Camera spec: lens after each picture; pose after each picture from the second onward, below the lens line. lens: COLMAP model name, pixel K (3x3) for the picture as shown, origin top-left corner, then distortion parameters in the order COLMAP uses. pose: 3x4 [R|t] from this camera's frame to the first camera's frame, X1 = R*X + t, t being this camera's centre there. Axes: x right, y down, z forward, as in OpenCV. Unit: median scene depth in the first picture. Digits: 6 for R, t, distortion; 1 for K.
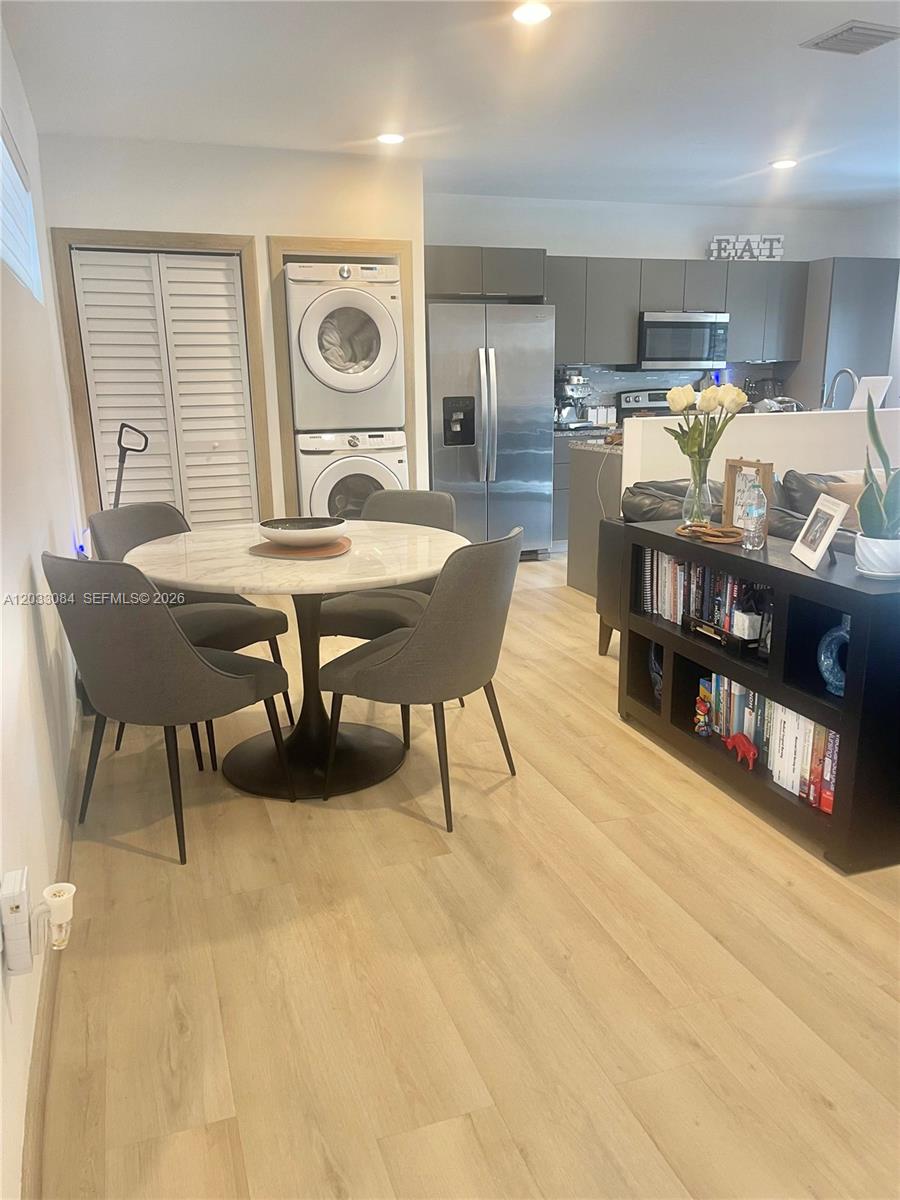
lens RADIAL K [[904.2, 0, 450.3], [0, 904.2, 602.8], [0, 0, 1]] dist [0.011330, 0.002927]
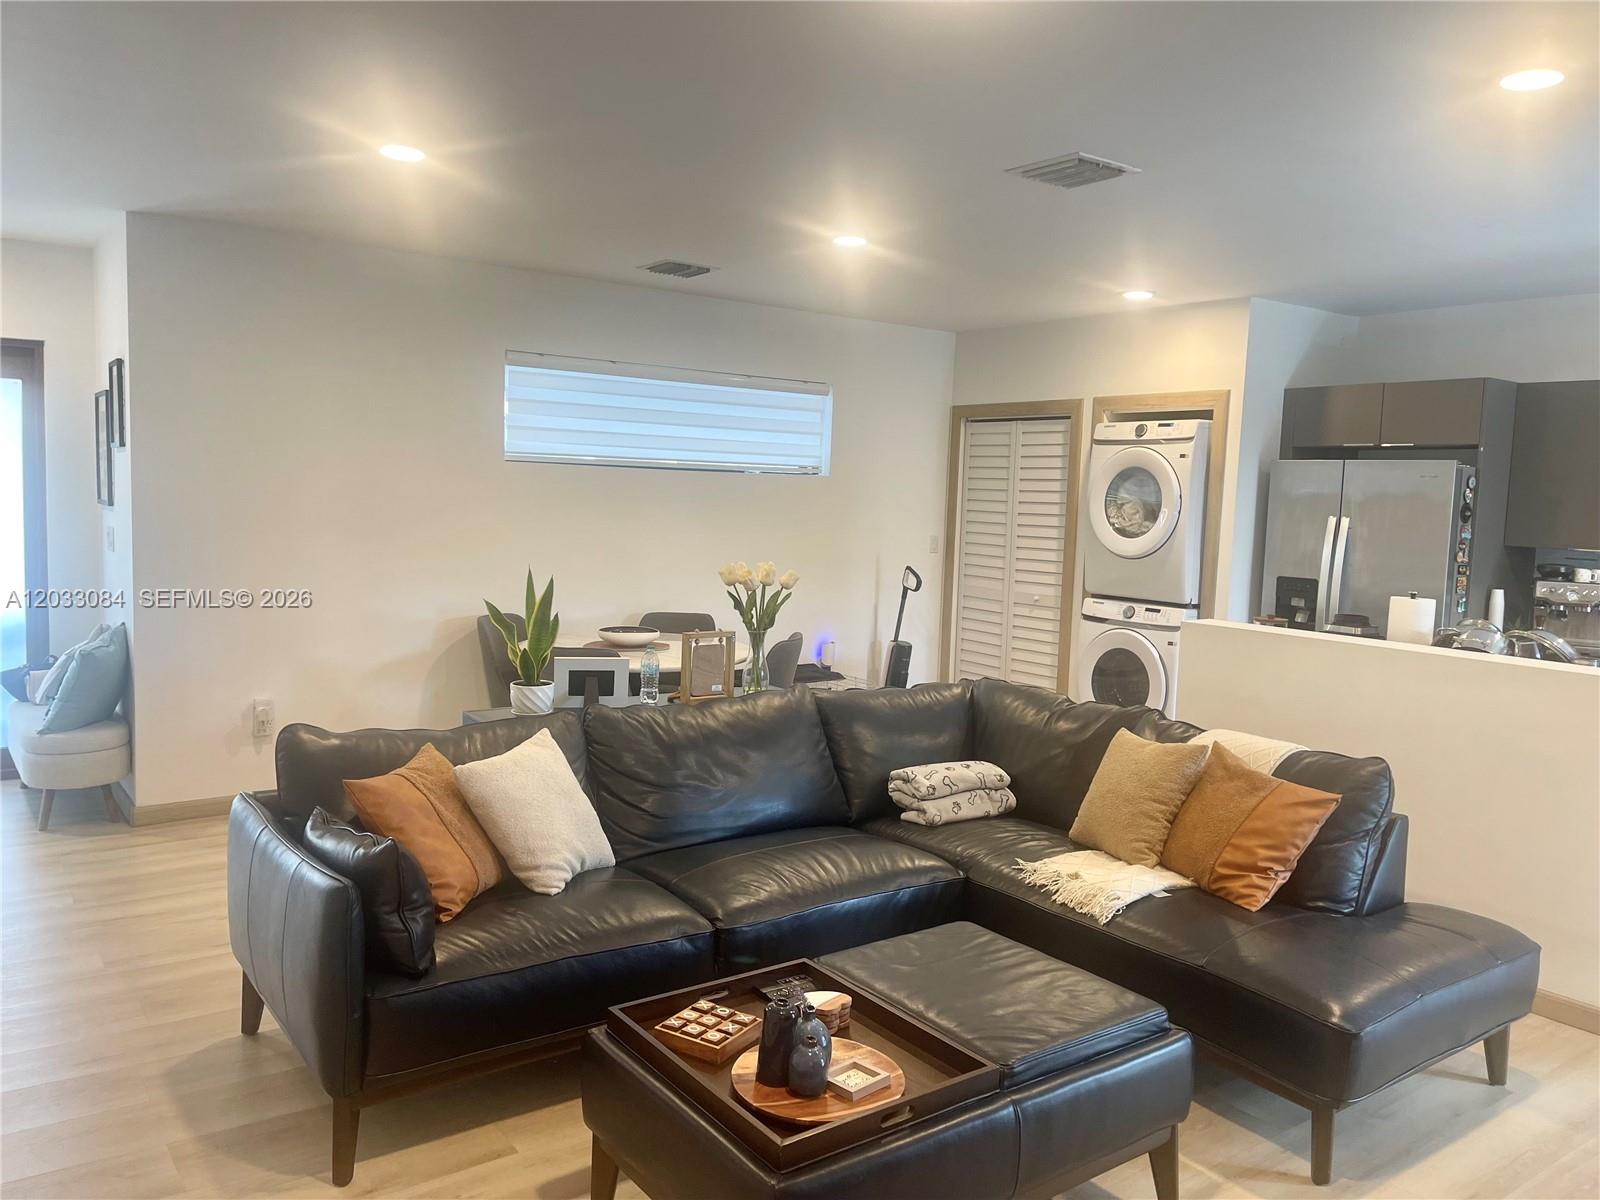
lens RADIAL K [[1205.7, 0, 800.0], [0, 1205.7, 601.7], [0, 0, 1]] dist [0.011330, 0.002927]
pose [[0.292909, 0.111310, -0.949639, 0.944957], [-0.265216, 0.963686, 0.031152, -0.144477], [0.918621, 0.242734, 0.311793, 0.345205]]
